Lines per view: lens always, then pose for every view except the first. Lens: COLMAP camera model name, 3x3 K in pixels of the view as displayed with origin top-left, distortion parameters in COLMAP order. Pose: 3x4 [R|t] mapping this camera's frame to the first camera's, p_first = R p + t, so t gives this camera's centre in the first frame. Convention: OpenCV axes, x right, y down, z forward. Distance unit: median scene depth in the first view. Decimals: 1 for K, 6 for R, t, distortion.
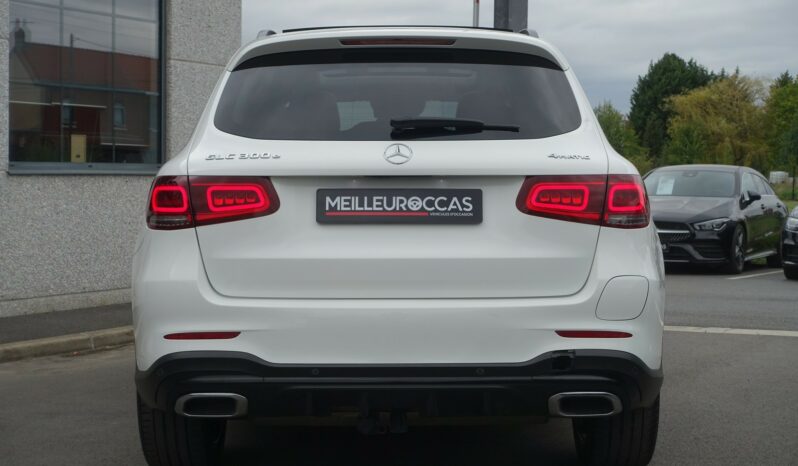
lens RADIAL K [[1365.6, 0, 399.0], [0, 1365.6, 233.0], [0, 0, 1]] dist [-0.029069, -0.050219]
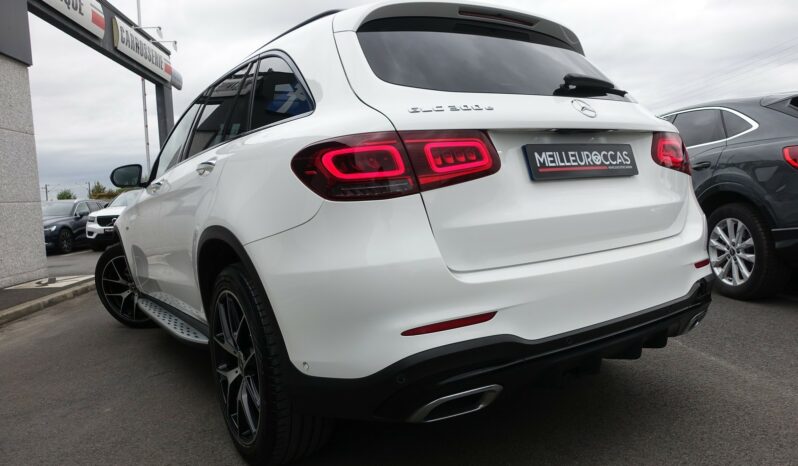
lens RADIAL K [[545.7, 0, 399.0], [0, 545.7, 233.0], [0, 0, 1]] dist [-0.004484, -0.000700]
pose [[0.828239, -0.092716, 0.552652, -0.342904], [0.085145, 0.995588, 0.039423, 0.005810], [-0.553869, 0.014404, 0.832479, 0.740516]]
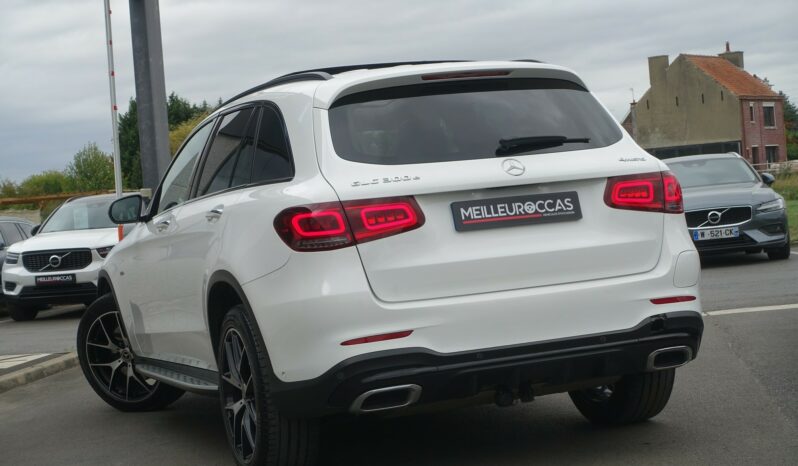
lens RADIAL K [[1466.8, 0, 399.0], [0, 1466.8, 233.0], [0, 0, 1]] dist [0.057952, -0.077893]
pose [[0.930227, -0.092511, 0.355132, -0.552392], [0.104398, 0.994431, -0.014412, 0.007145], [-0.351821, 0.050481, 0.934705, -0.159066]]
